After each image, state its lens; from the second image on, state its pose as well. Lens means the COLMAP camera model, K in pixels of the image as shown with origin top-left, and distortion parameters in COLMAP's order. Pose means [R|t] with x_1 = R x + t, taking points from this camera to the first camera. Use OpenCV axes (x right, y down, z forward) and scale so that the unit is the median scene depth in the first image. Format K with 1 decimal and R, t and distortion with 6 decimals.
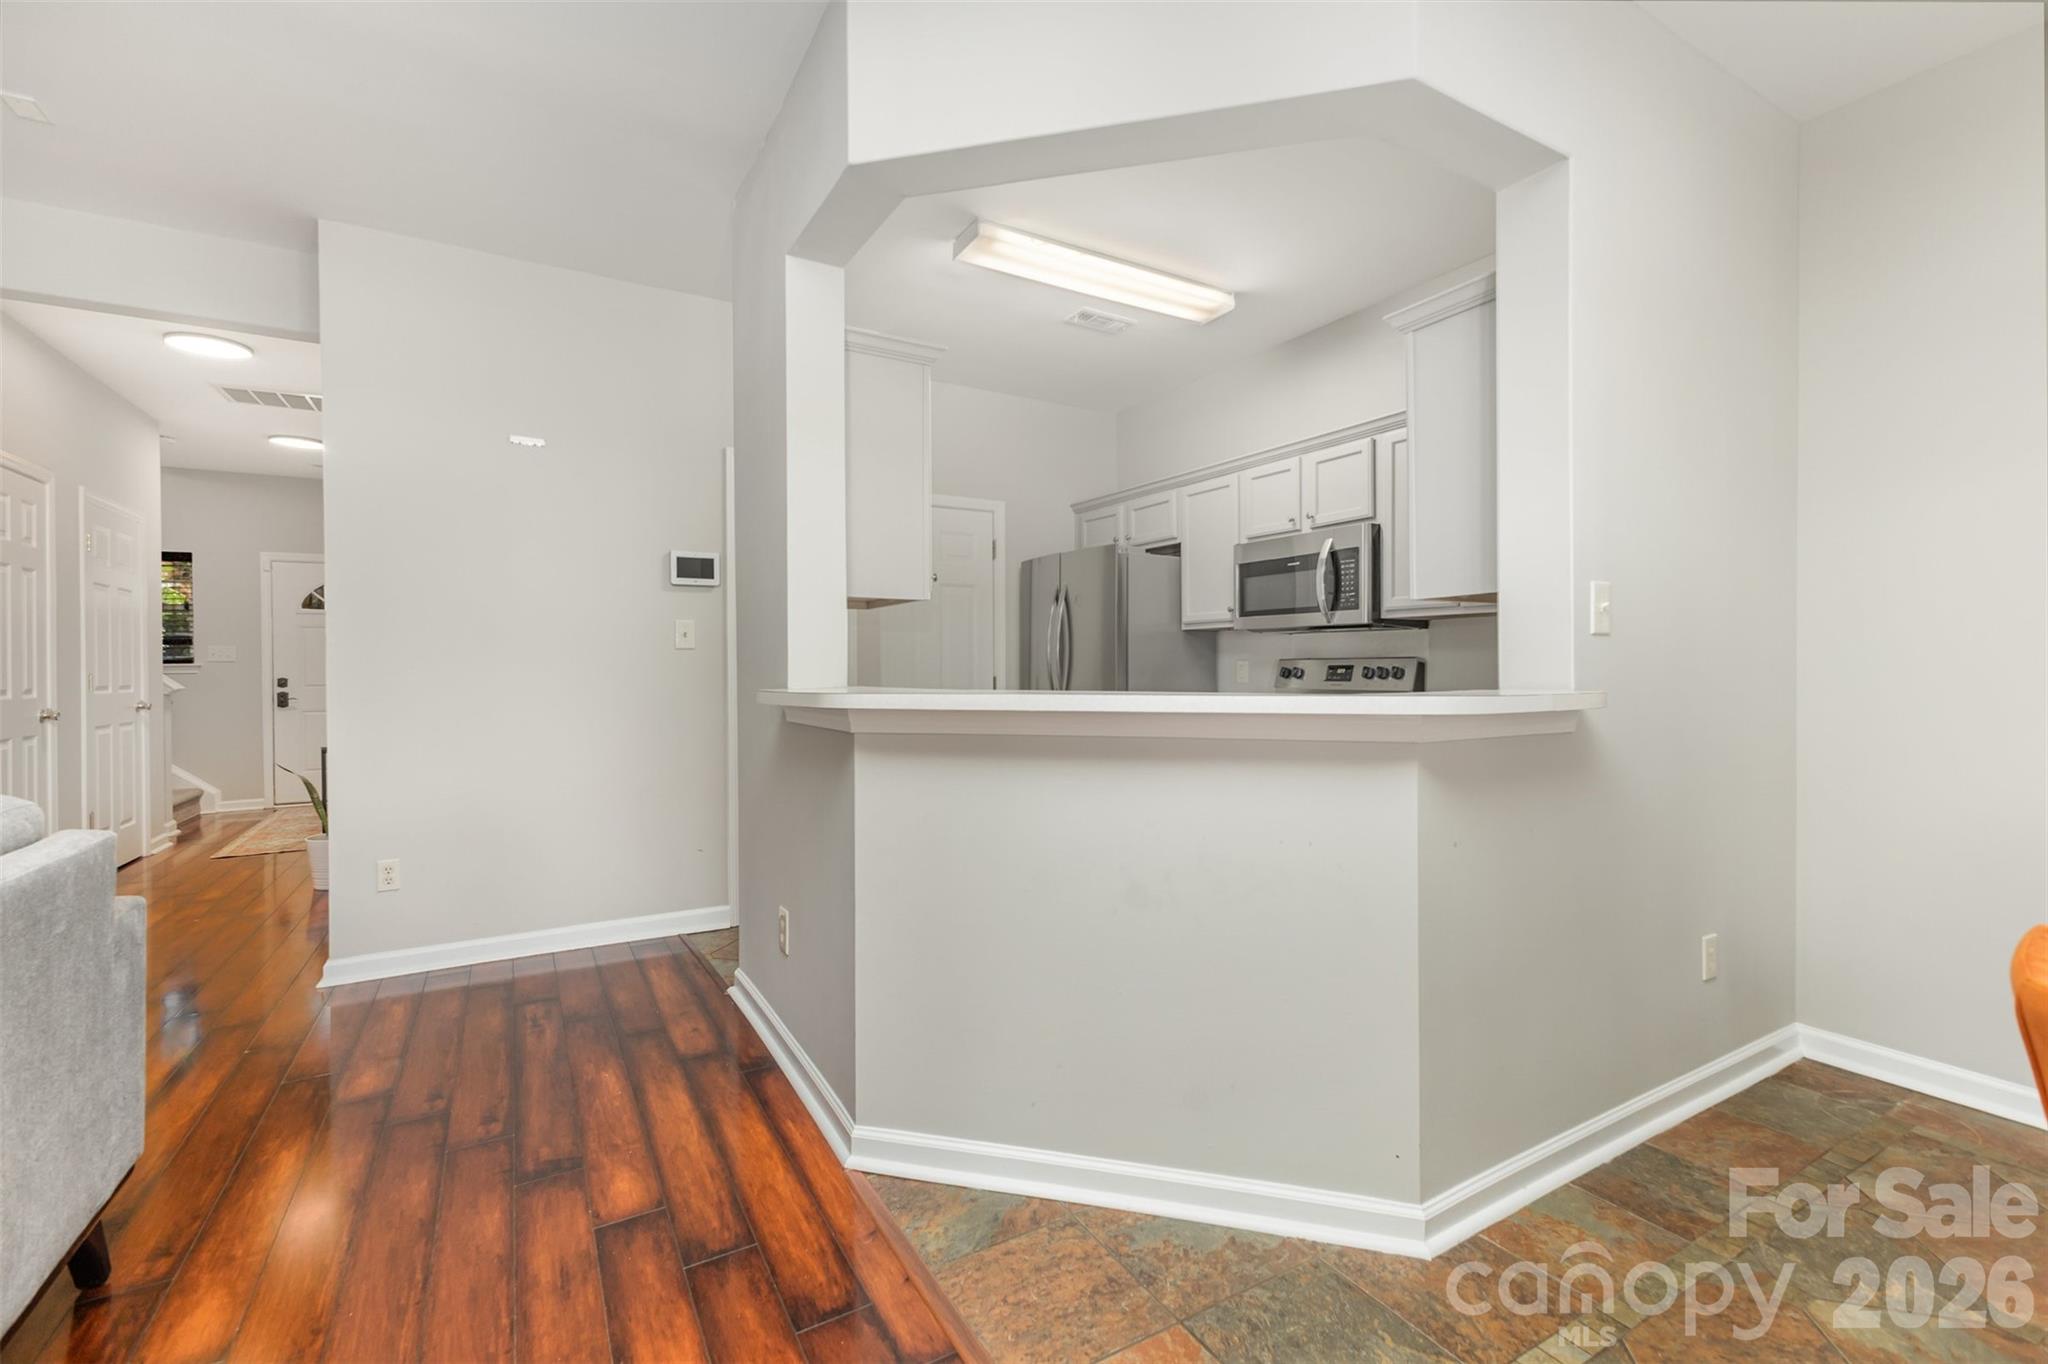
lens RADIAL K [[891.3, 0, 1024.7], [0, 891.3, 672.6], [0, 0, 1]] dist [0.006548, -0.000306]
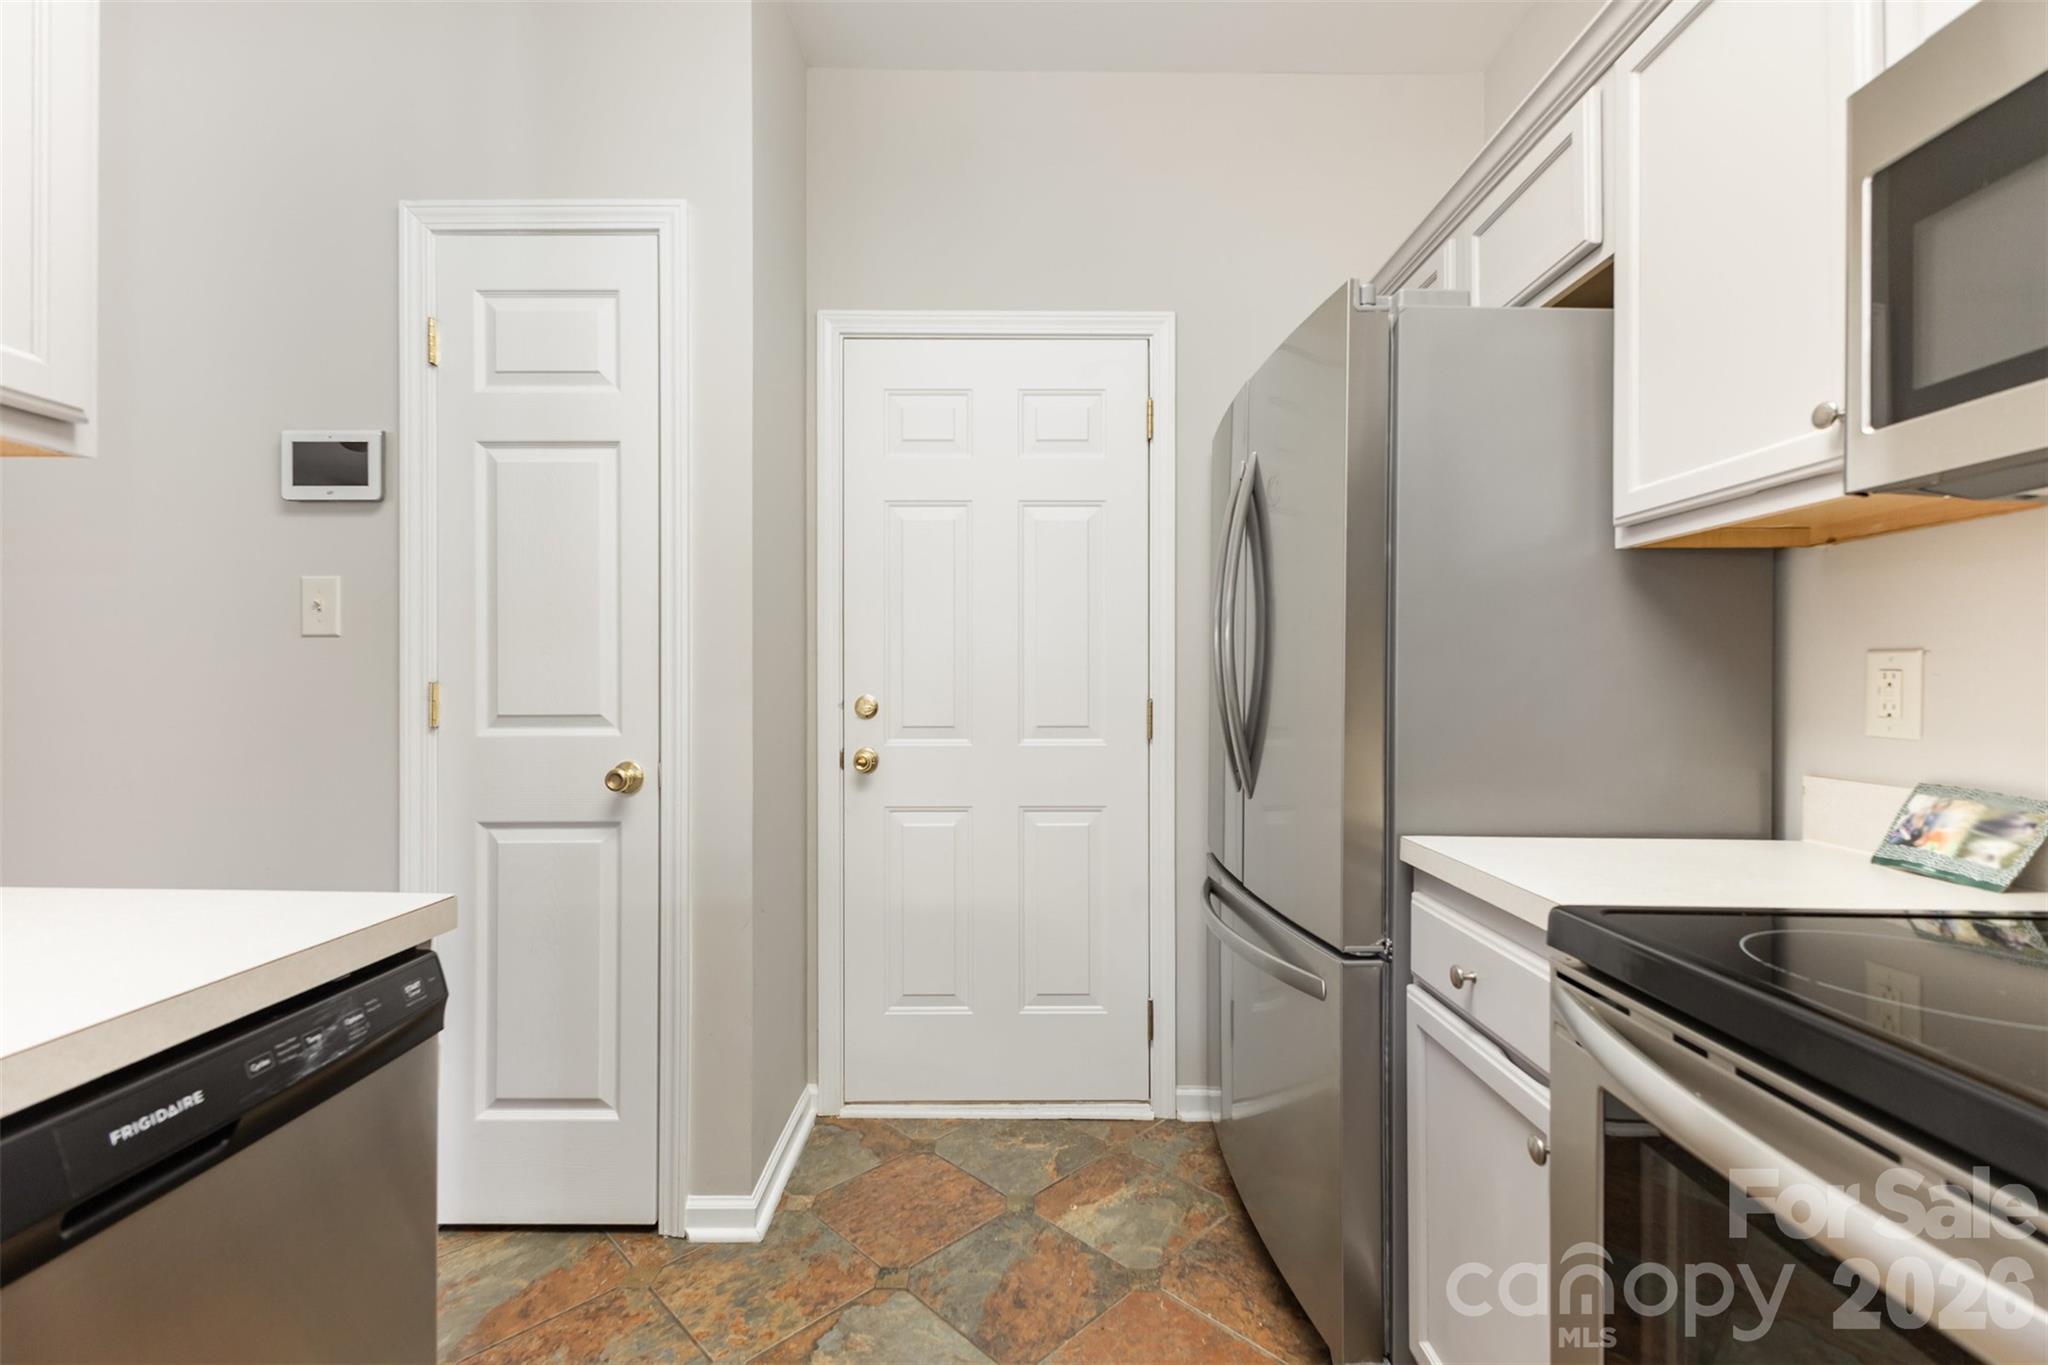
lens RADIAL K [[884.0, 0, 1024.0], [0, 884.0, 682.5], [0, 0, 1]] dist [0.006162, -0.000606]
pose [[0.862992, 0.000232, -0.505217, 0.189484], [-0.006456, 0.999923, -0.010568, 0.001749], [0.505176, 0.012382, 0.862927, 0.788973]]
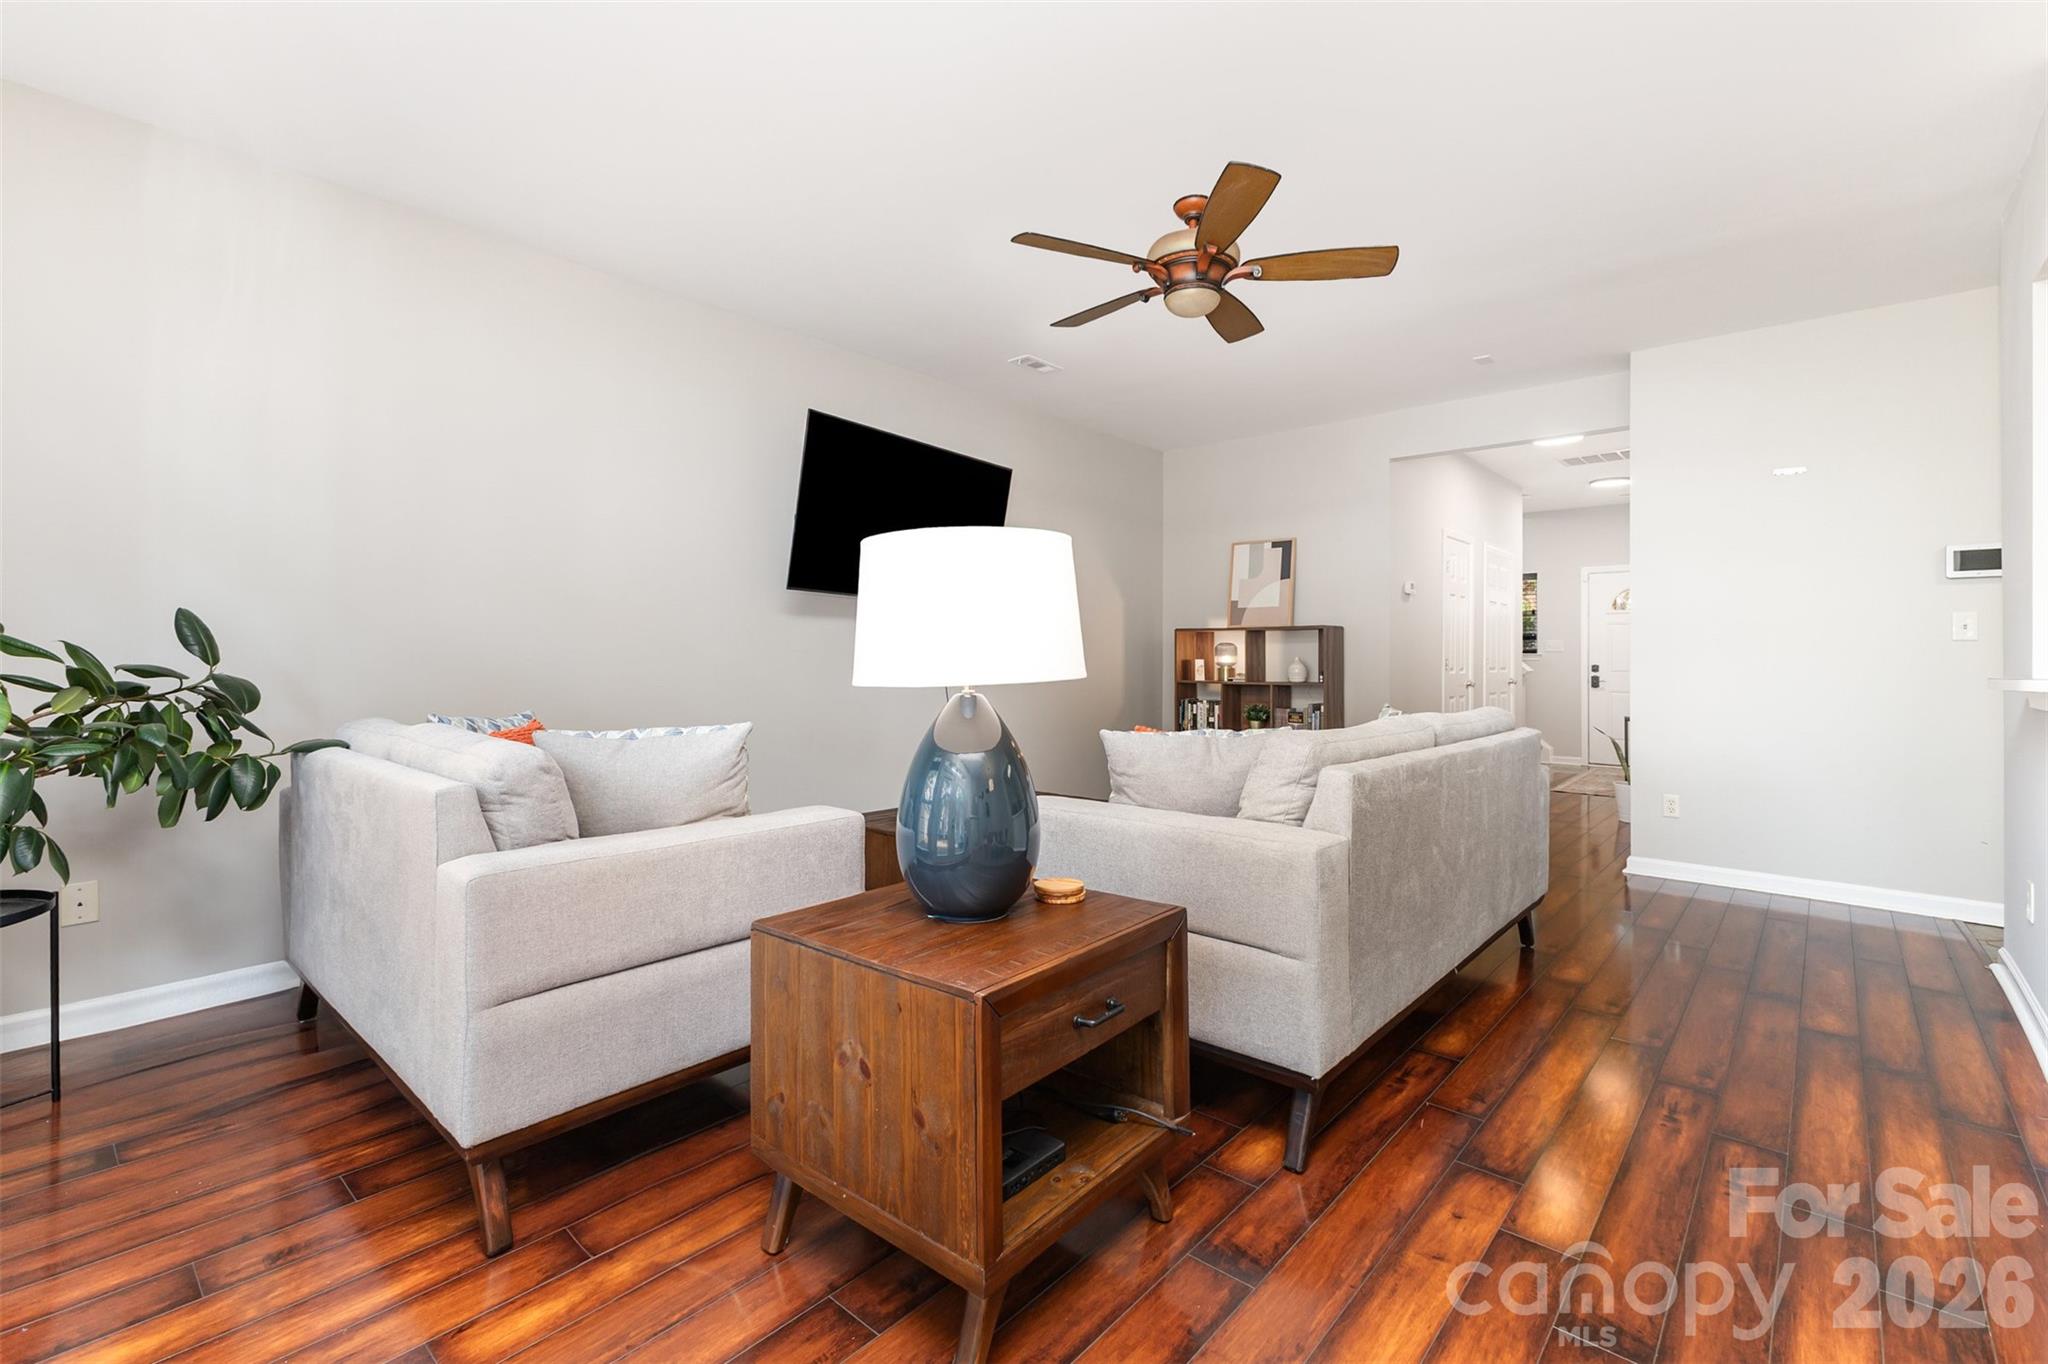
lens RADIAL K [[907.8, 0, 1027.0], [0, 907.8, 649.8], [0, 0, 1]] dist [0.009416, -0.000047]
pose [[0.321310, -0.000177, -0.946974, 0.271119], [-0.013706, 0.999894, -0.004838, 0.004239], [0.946875, 0.014533, 0.321273, -0.356953]]
